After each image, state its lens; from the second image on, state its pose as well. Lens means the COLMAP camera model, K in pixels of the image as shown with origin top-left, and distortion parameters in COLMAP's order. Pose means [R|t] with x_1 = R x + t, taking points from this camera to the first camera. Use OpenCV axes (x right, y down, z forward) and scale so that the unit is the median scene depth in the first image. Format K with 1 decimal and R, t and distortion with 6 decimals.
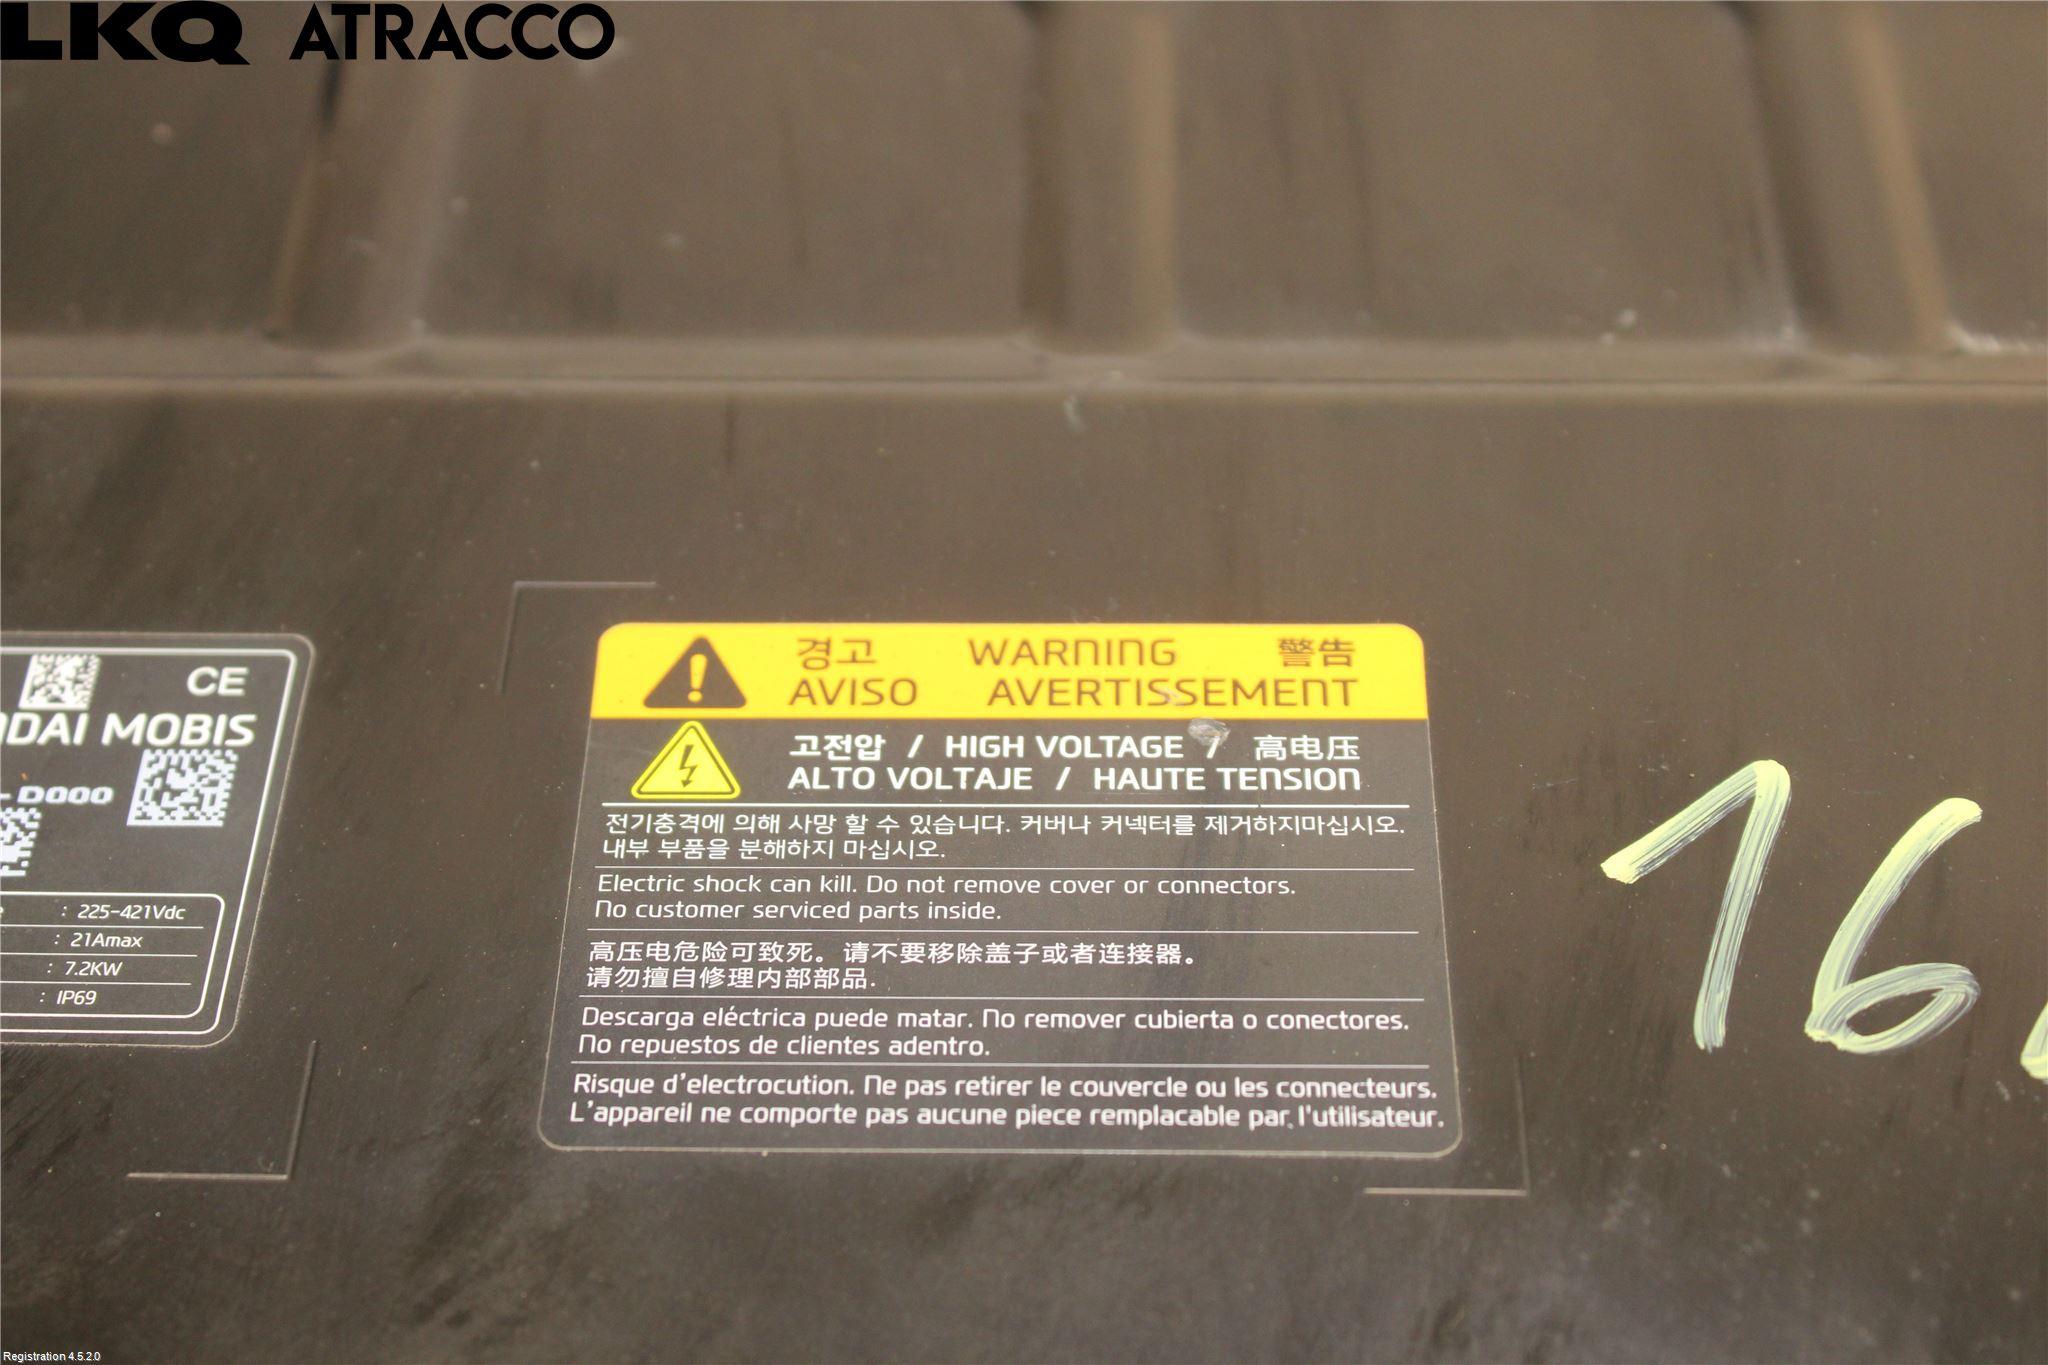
lens RADIAL K [[3434.6, 0, 1024.0], [0, 3434.6, 682.5], [0, 0, 1]] dist [-0.004254, -0.019150]
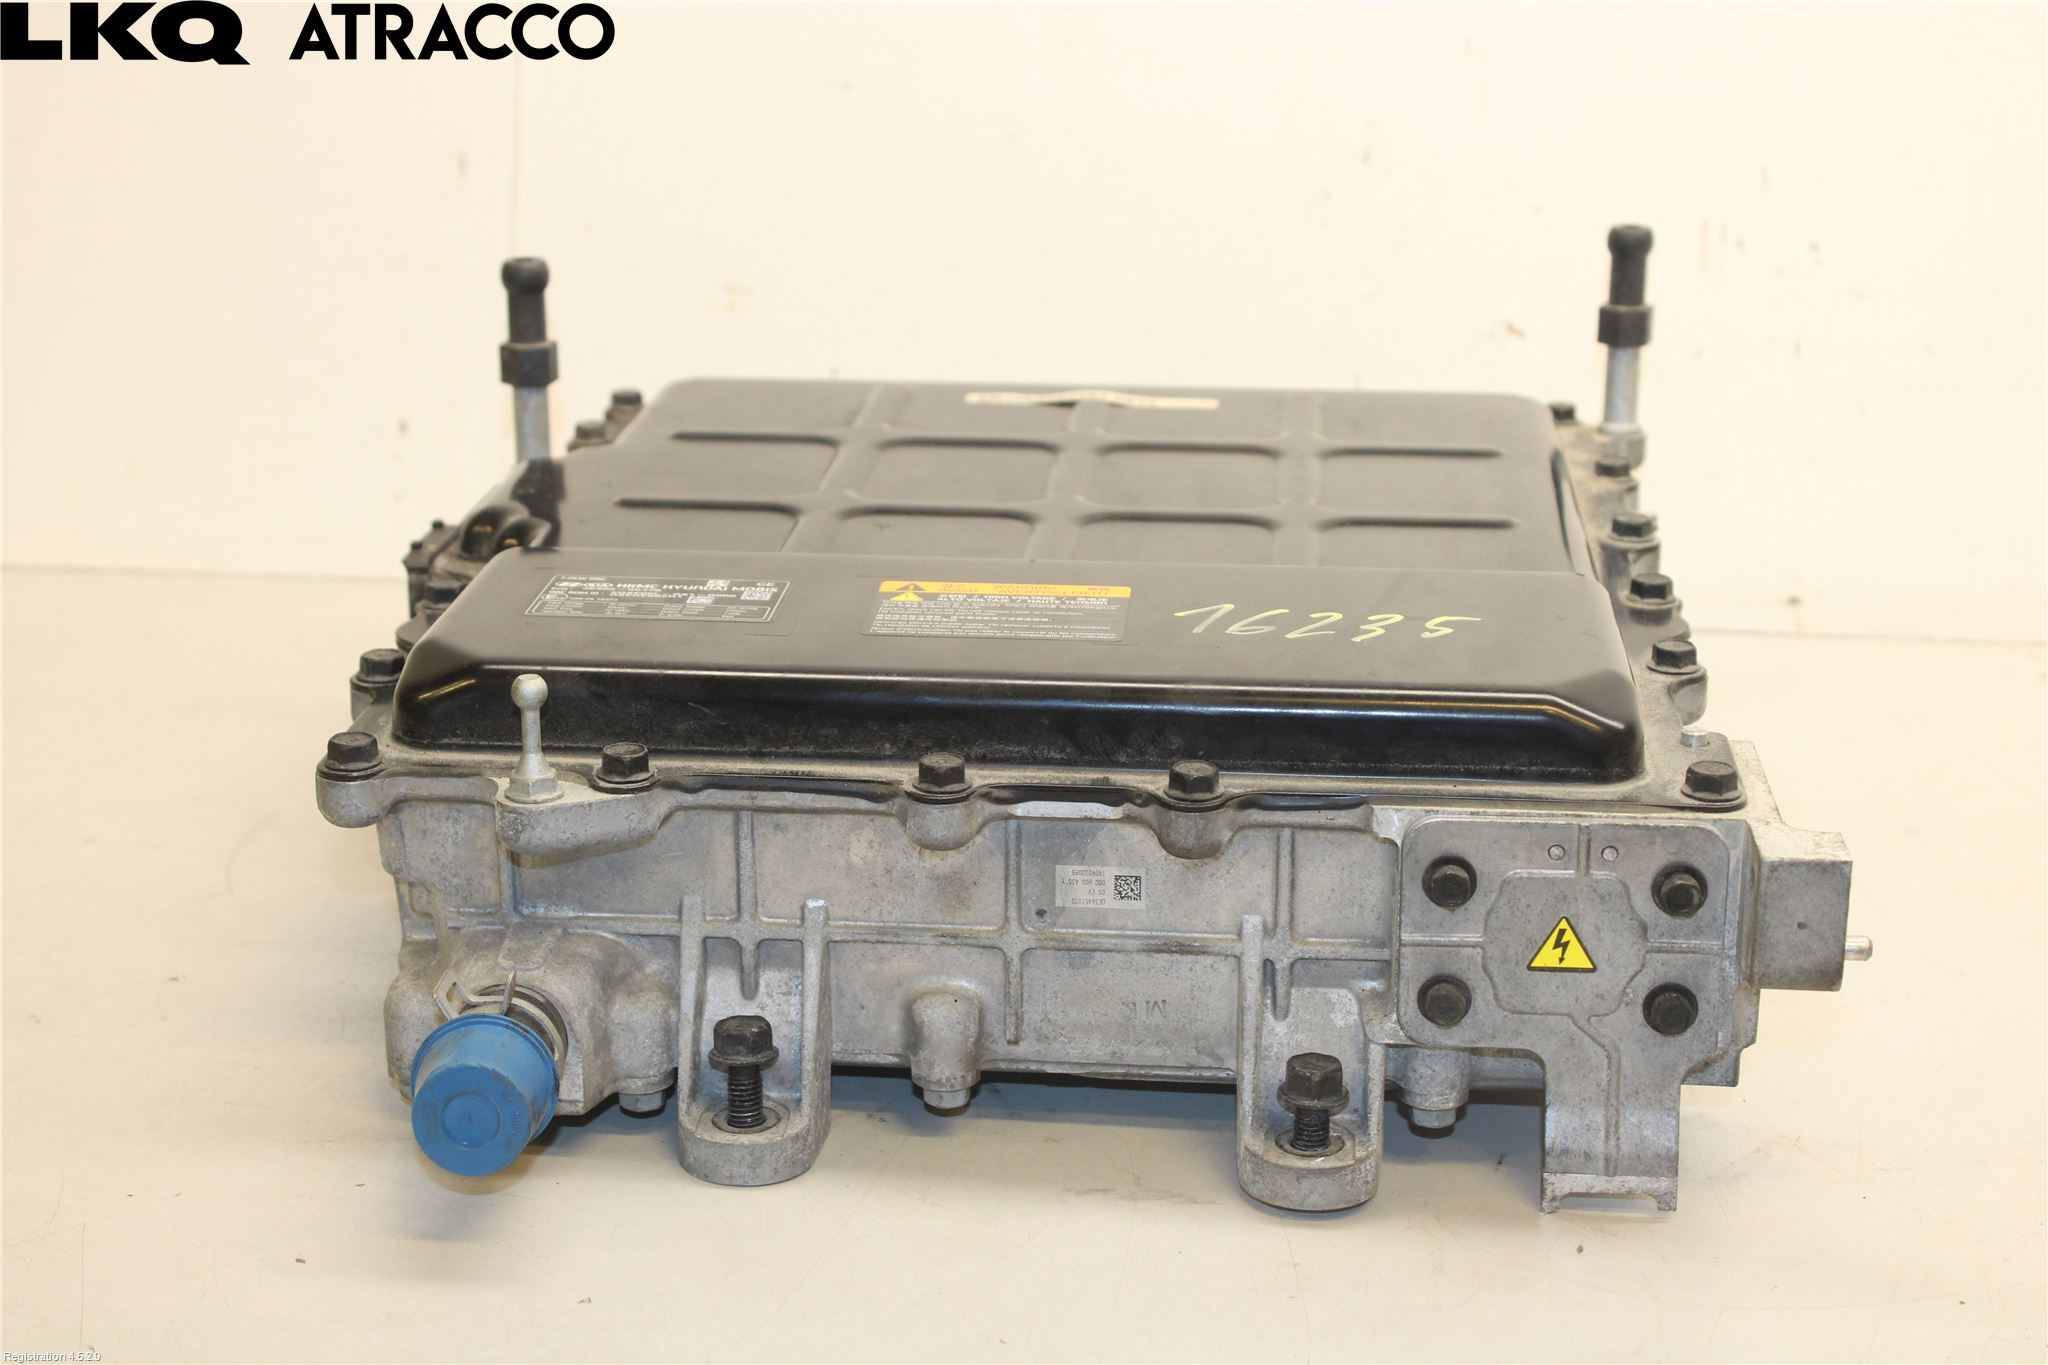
lens RADIAL K [[3434.6, 0, 1024.0], [0, 3434.6, 682.5], [0, 0, 1]] dist [-0.004254, -0.019150]
pose [[0.997990, 0.041174, -0.048175, 0.181349], [-0.060232, 0.852624, -0.519042, 1.836589], [0.019704, 0.520900, 0.853390, -1.821228]]
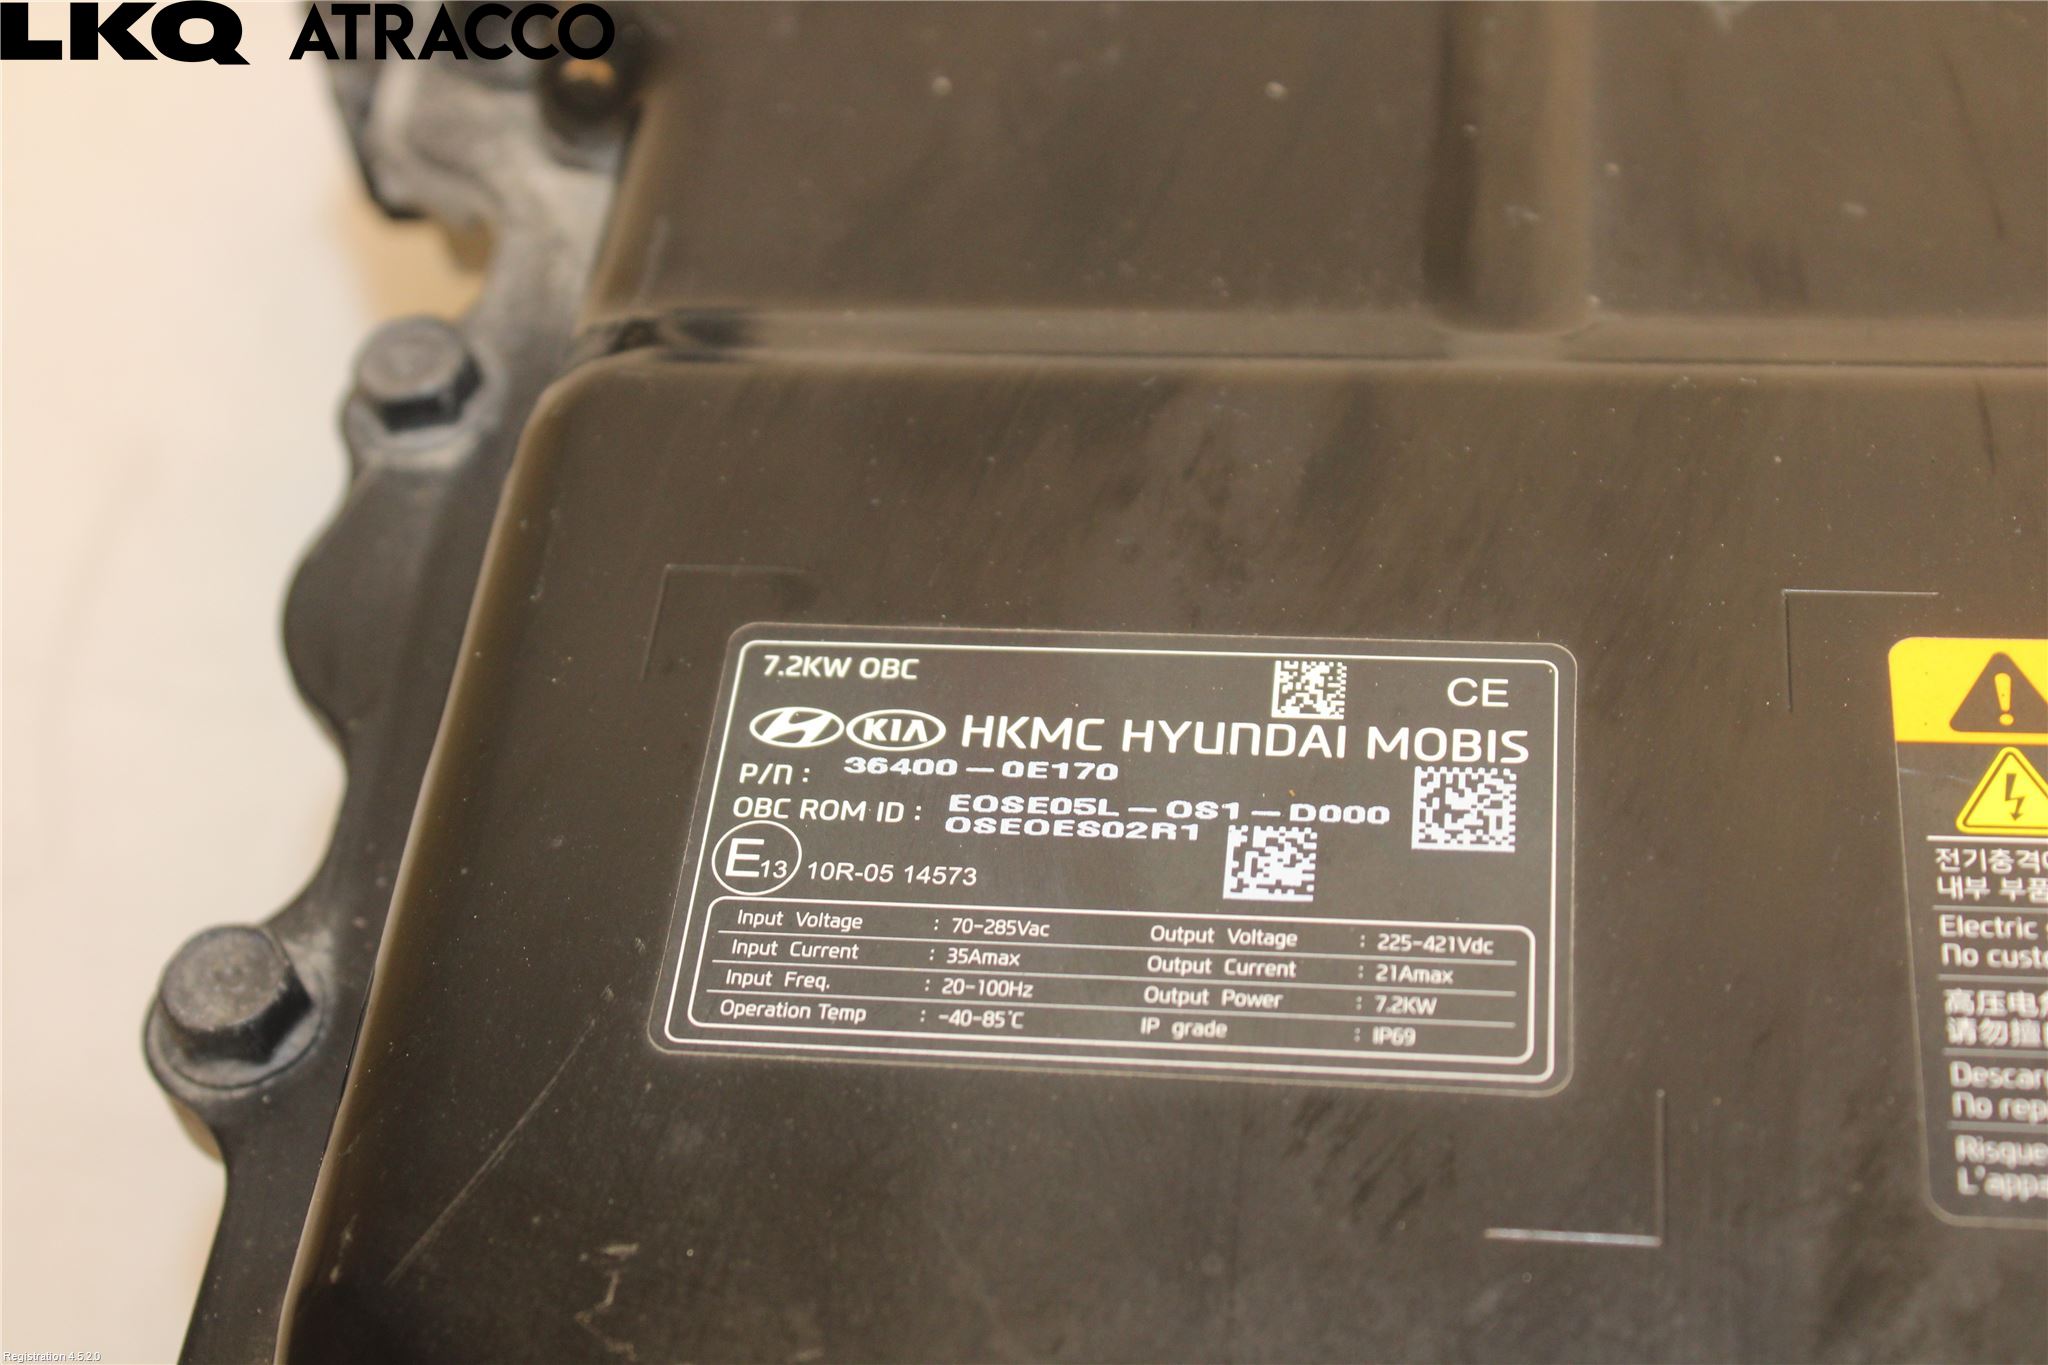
lens RADIAL K [[3535.9, 0, 1024.0], [0, 3535.9, 682.5], [0, 0, 1]] dist [0.006953, 0.028569]
pose [[0.993064, 0.018440, -0.116117, -0.253962], [-0.015524, 0.999542, 0.025967, -0.027063], [0.116542, -0.023985, 0.992896, 0.029488]]
